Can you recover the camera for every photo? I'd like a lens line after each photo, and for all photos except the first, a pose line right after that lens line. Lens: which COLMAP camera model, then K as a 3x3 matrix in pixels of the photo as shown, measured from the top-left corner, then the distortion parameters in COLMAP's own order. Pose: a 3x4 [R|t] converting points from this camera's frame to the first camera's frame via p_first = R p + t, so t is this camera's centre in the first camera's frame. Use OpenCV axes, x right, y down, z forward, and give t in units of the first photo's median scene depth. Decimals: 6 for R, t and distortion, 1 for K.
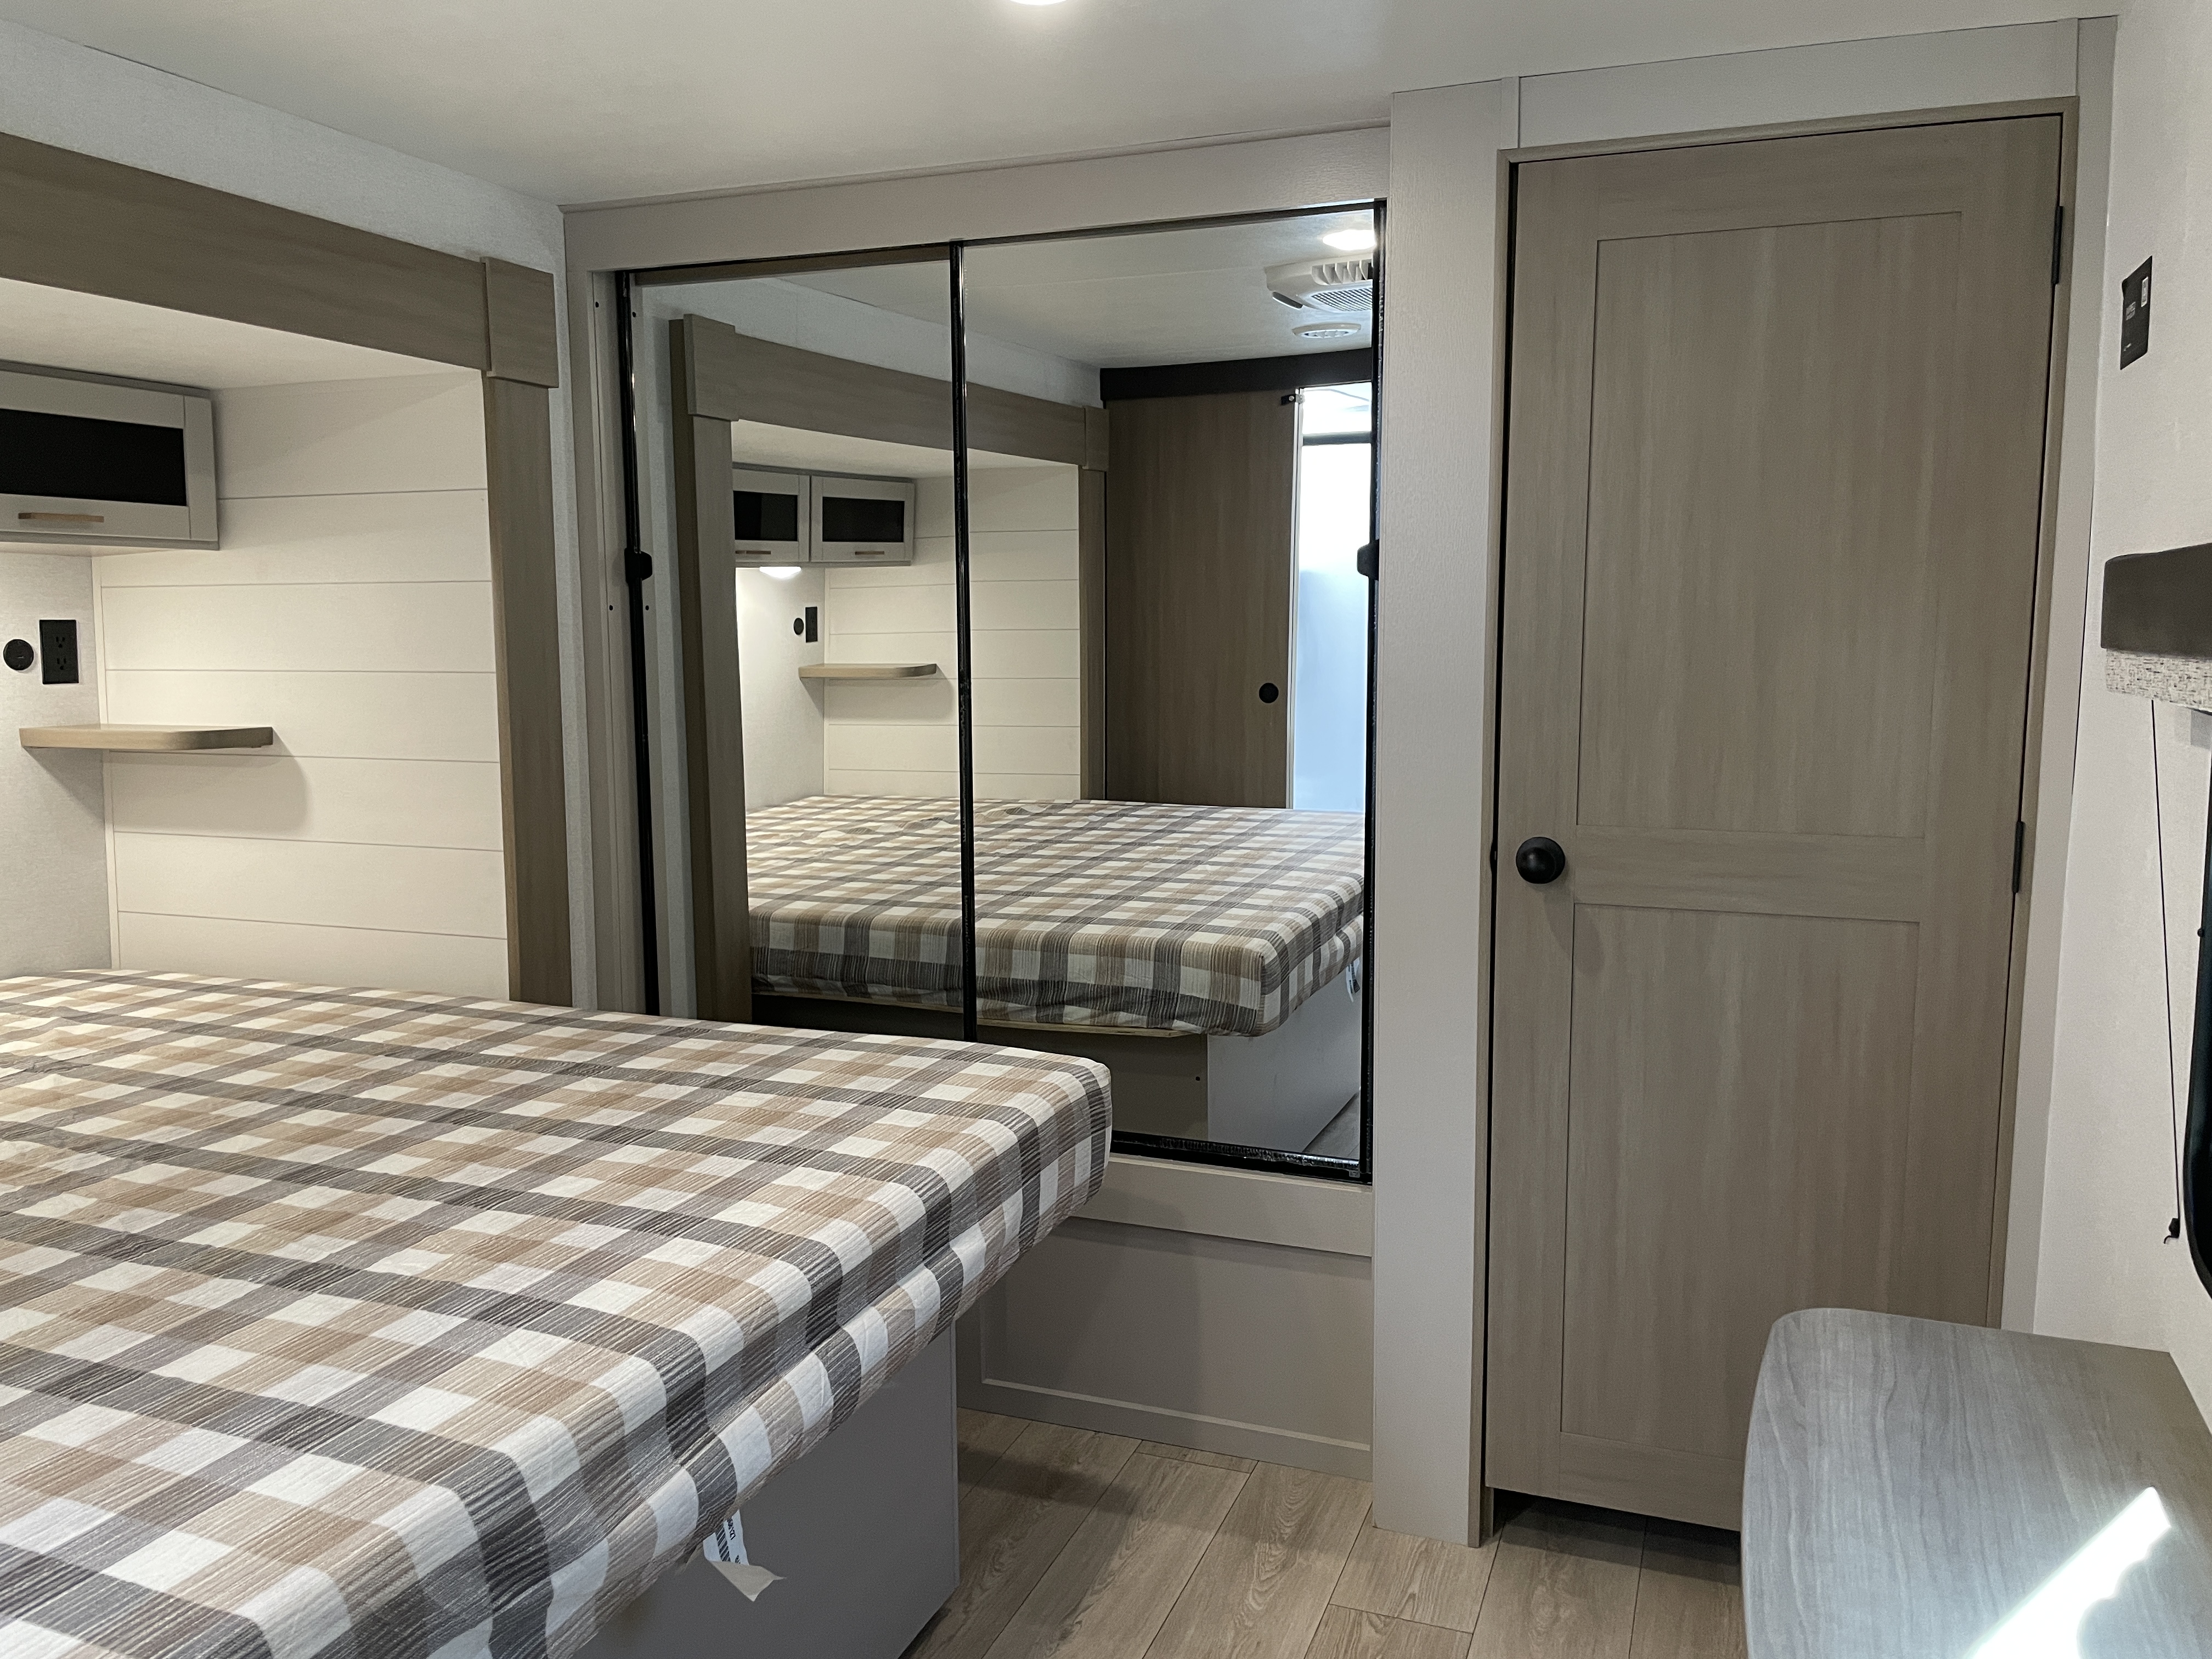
lens RADIAL K [[1683.1, 0, 1109.8], [0, 1683.1, 818.6], [0, 0, 1]] dist [0.095069, -0.134488]
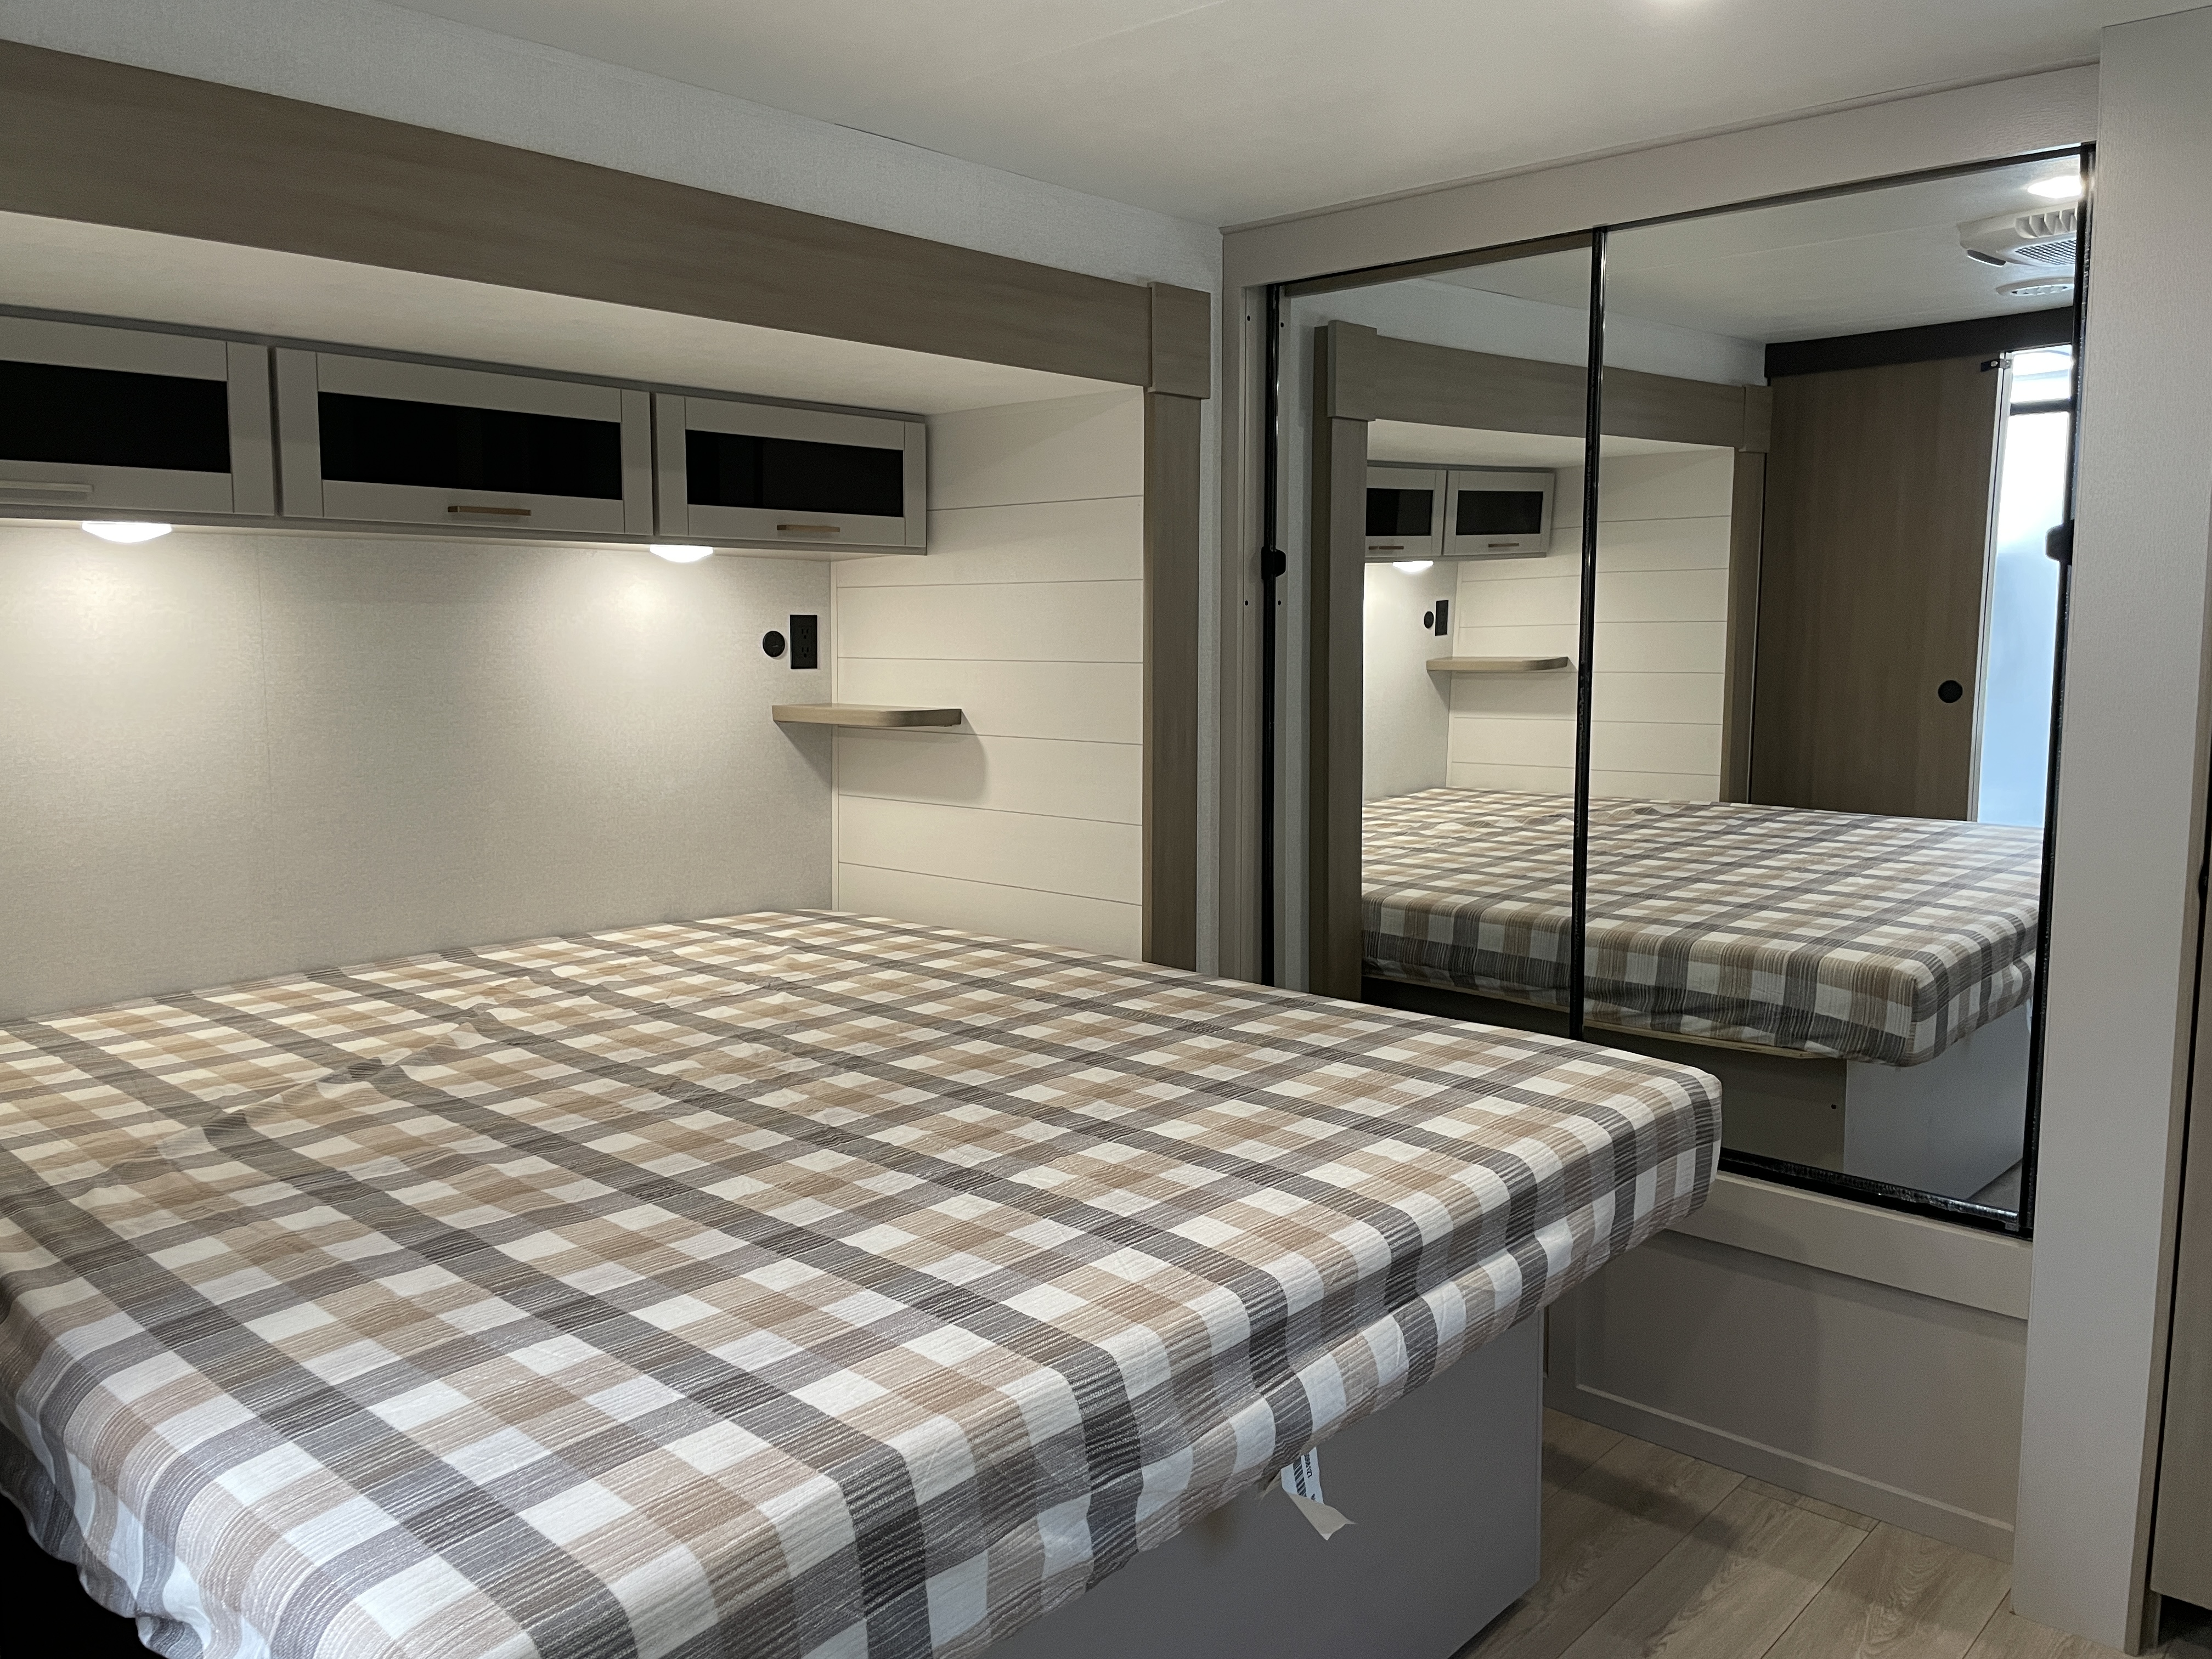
lens RADIAL K [[1683.1, 0, 1109.8], [0, 1683.1, 818.6], [0, 0, 1]] dist [0.095069, -0.134488]
pose [[0.931105, 0.044012, -0.362086, 0.019146], [-0.042977, 0.999016, 0.010916, 0.004292], [0.362210, 0.005397, 0.932081, -0.022854]]
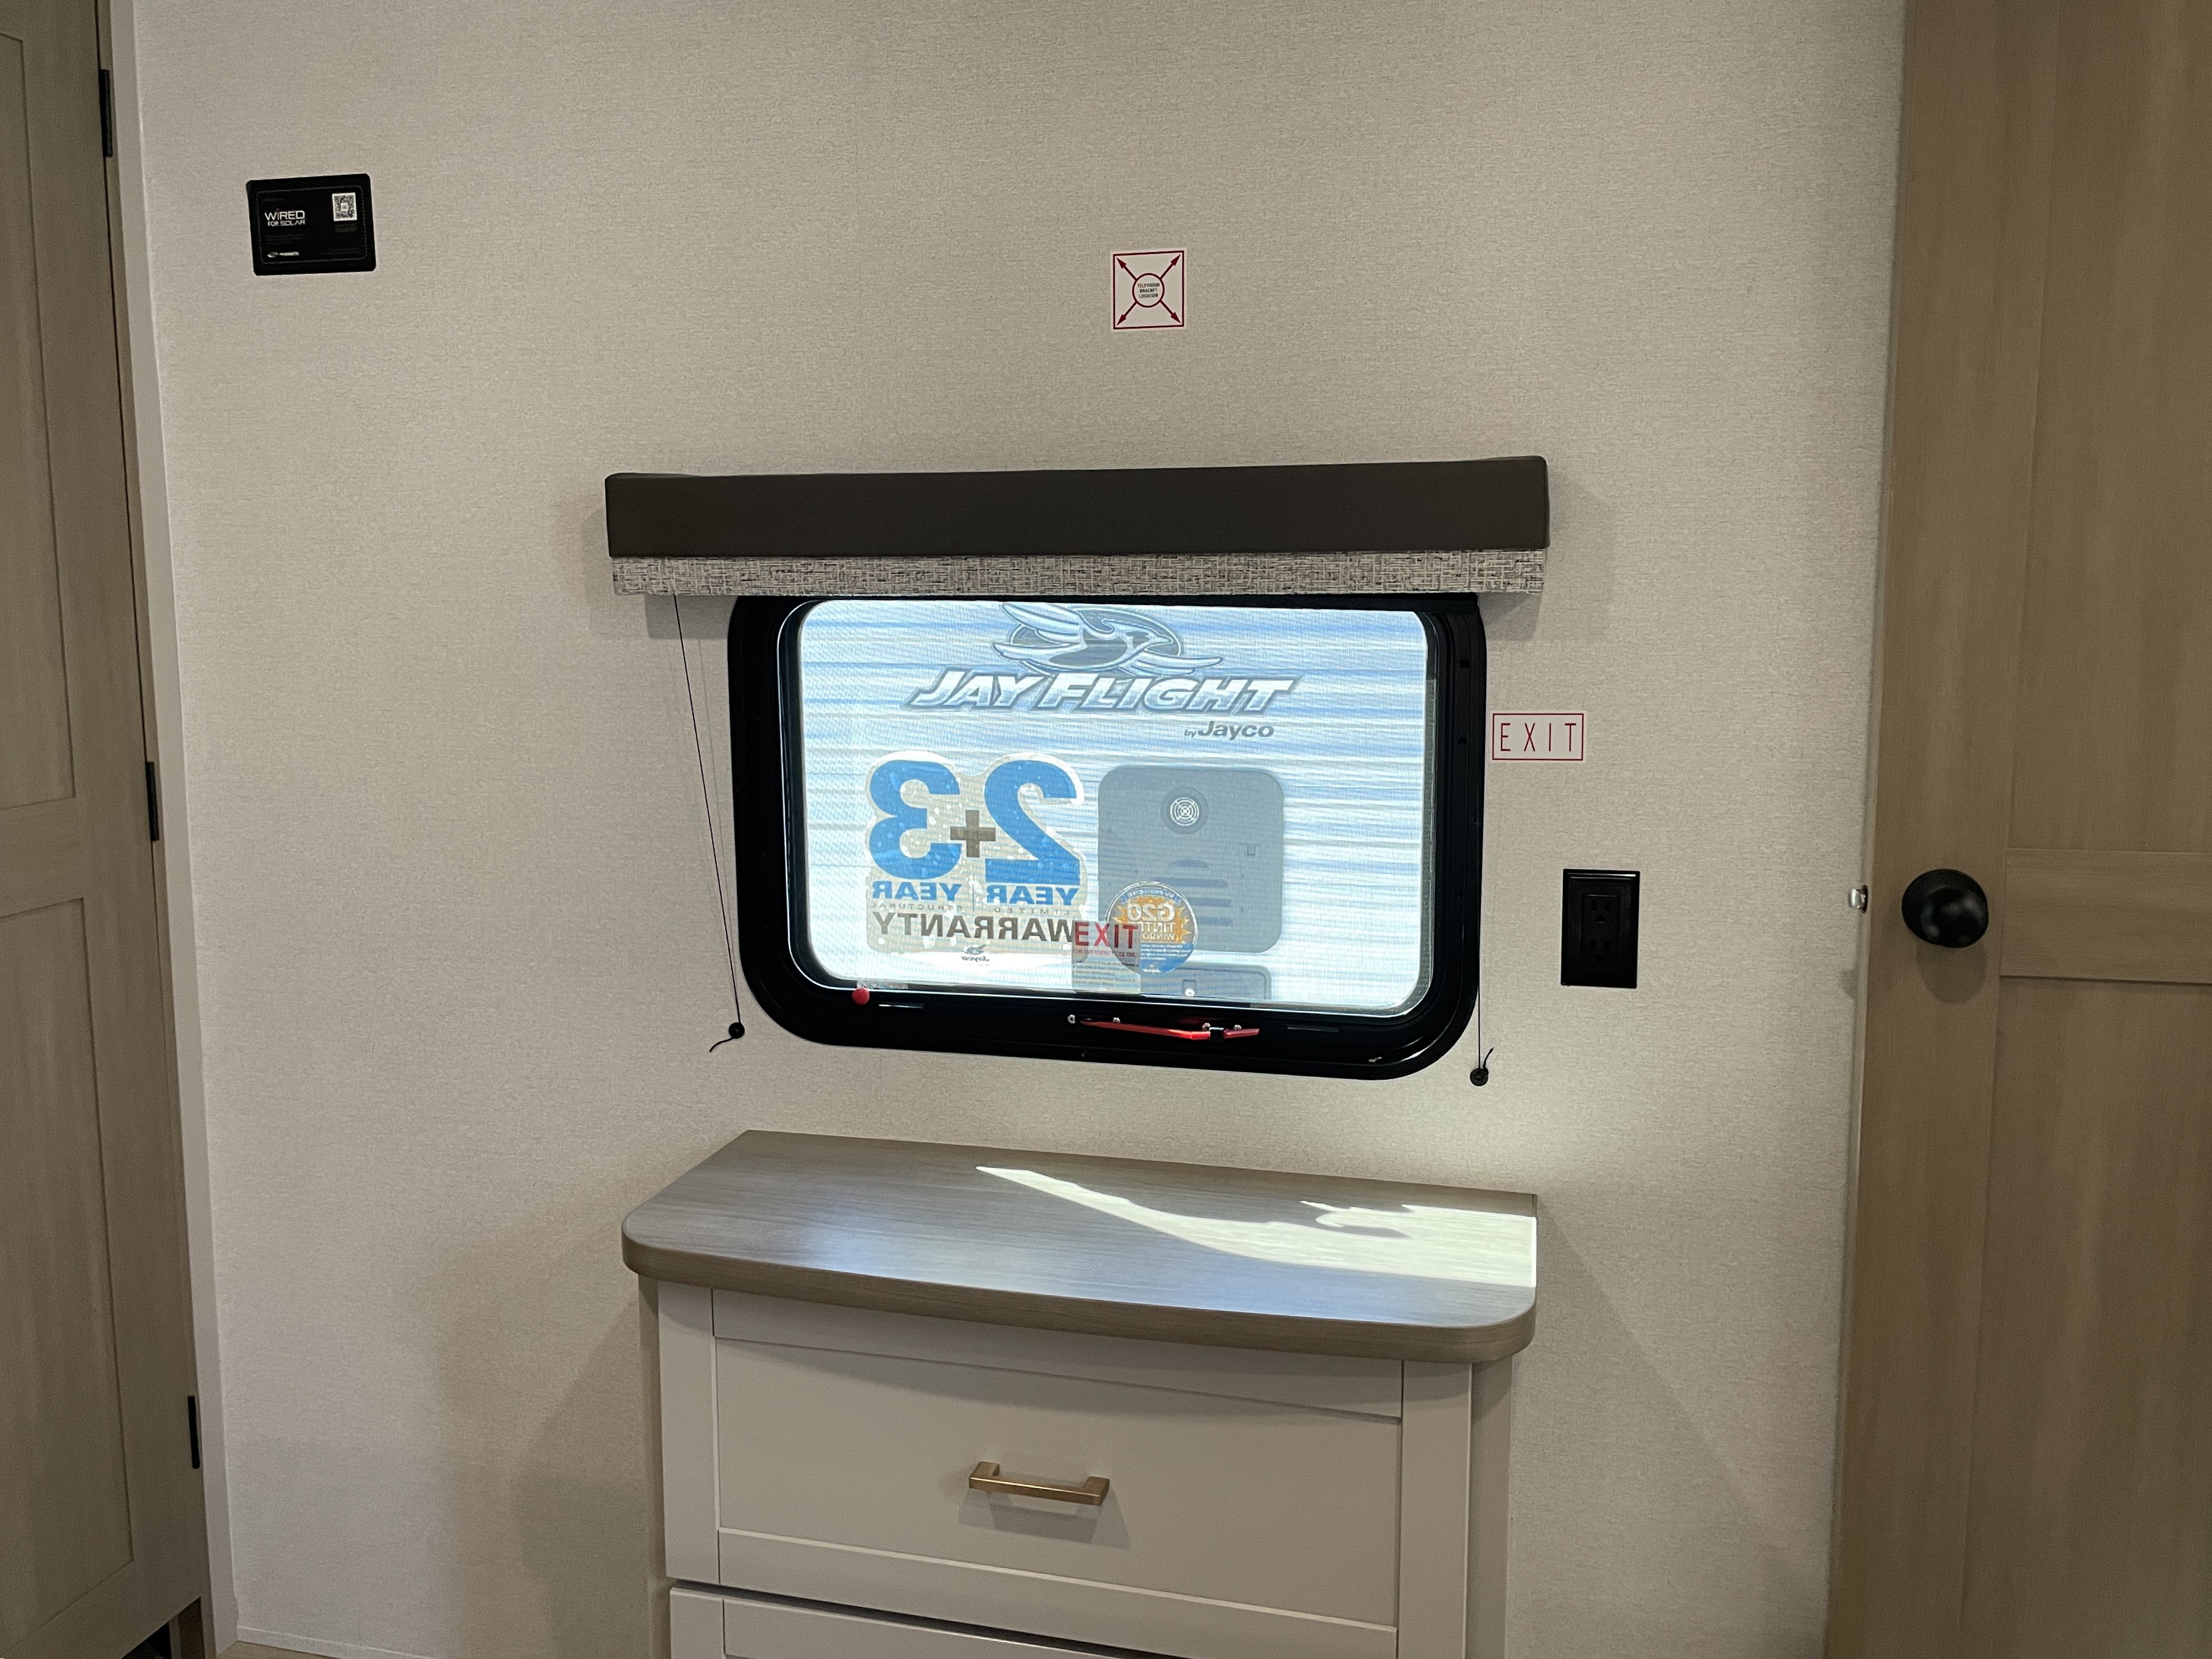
lens RADIAL K [[1682.9, 0, 1109.8], [0, 1682.9, 818.6], [0, 0, 1]] dist [0.095069, -0.134488]
pose [[-0.115620, -0.110820, 0.987092, -0.914171], [0.120487, 0.984854, 0.124681, -0.045560], [-0.985959, 0.133348, -0.100516, 1.318107]]
